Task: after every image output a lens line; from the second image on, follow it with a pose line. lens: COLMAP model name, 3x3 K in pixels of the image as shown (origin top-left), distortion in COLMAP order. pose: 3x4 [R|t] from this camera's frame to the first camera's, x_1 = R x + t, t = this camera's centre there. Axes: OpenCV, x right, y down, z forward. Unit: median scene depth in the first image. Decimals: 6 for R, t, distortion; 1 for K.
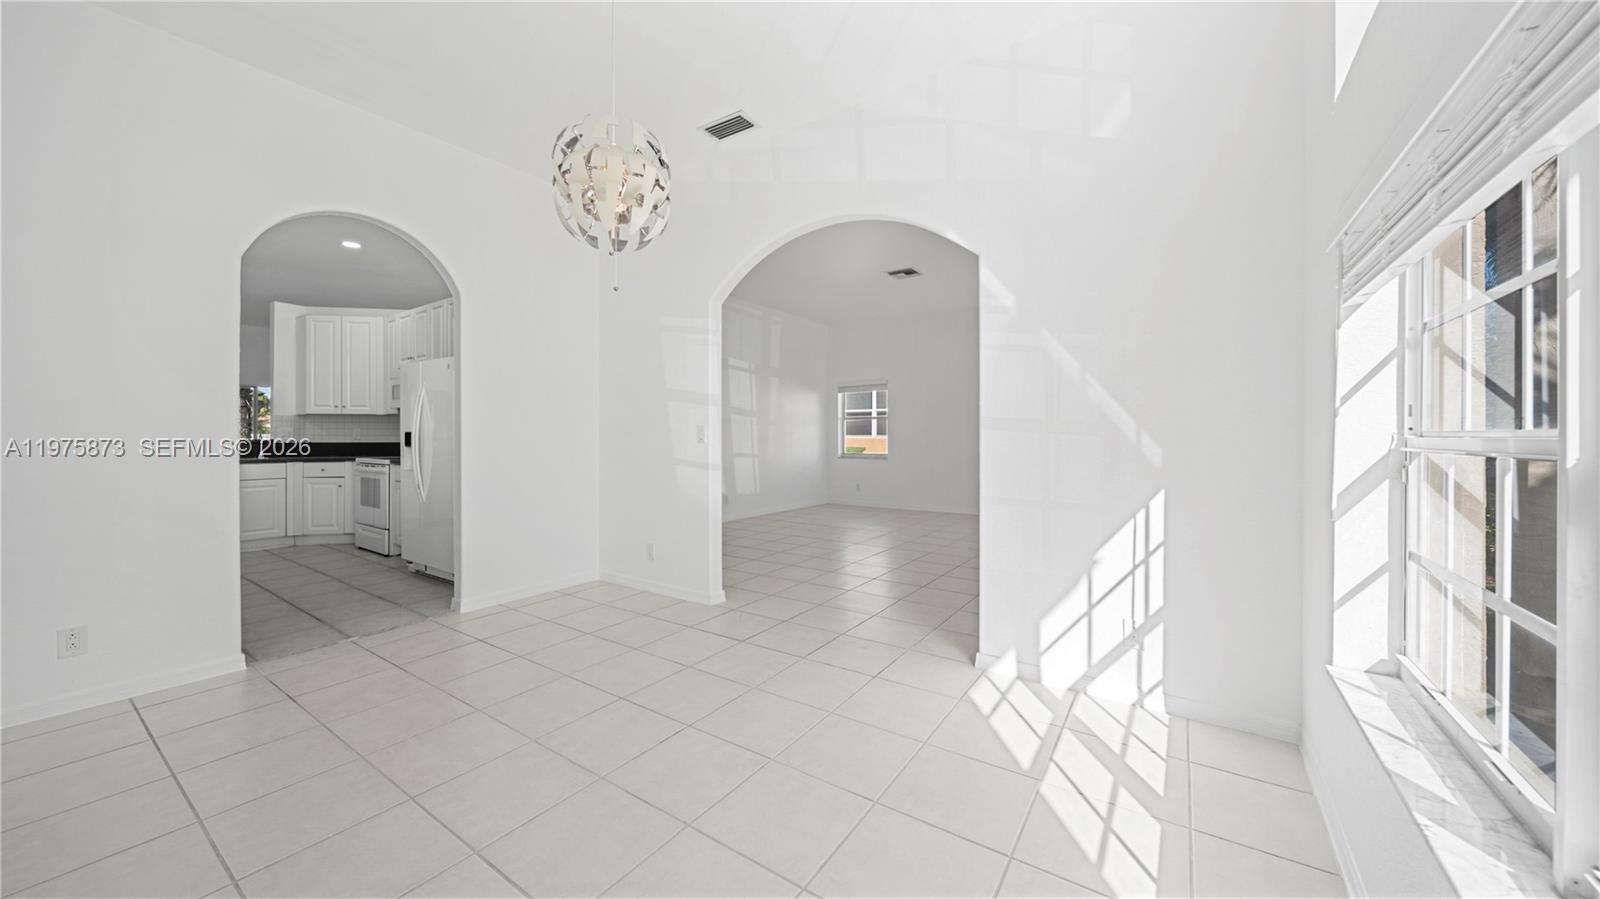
lens RADIAL K [[564.3, 0, 808.7], [0, 564.3, 444.6], [0, 0, 1]] dist [-0.005601, 0.000063]
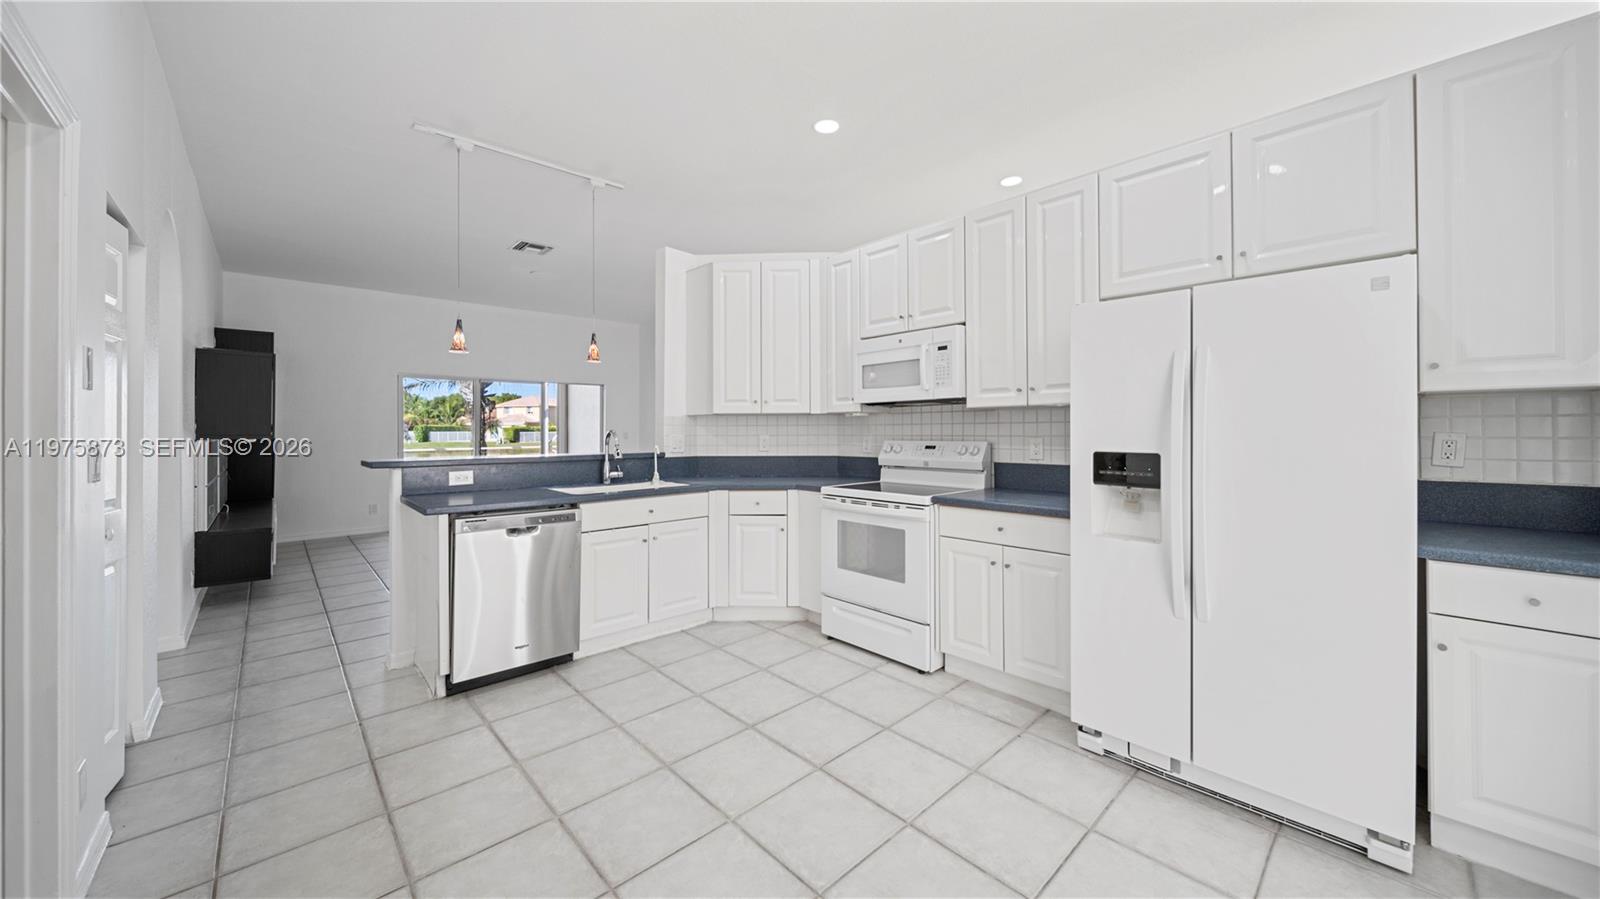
lens RADIAL K [[564.3, 0, 809.8], [0, 564.3, 434.0], [0, 0, 1]] dist [-0.005601, 0.000063]
pose [[0.978137, -0.002248, -0.207952, -0.677503], [-0.000232, 0.999929, -0.011900, -0.023908], [0.207964, 0.011688, 0.978067, 0.400579]]
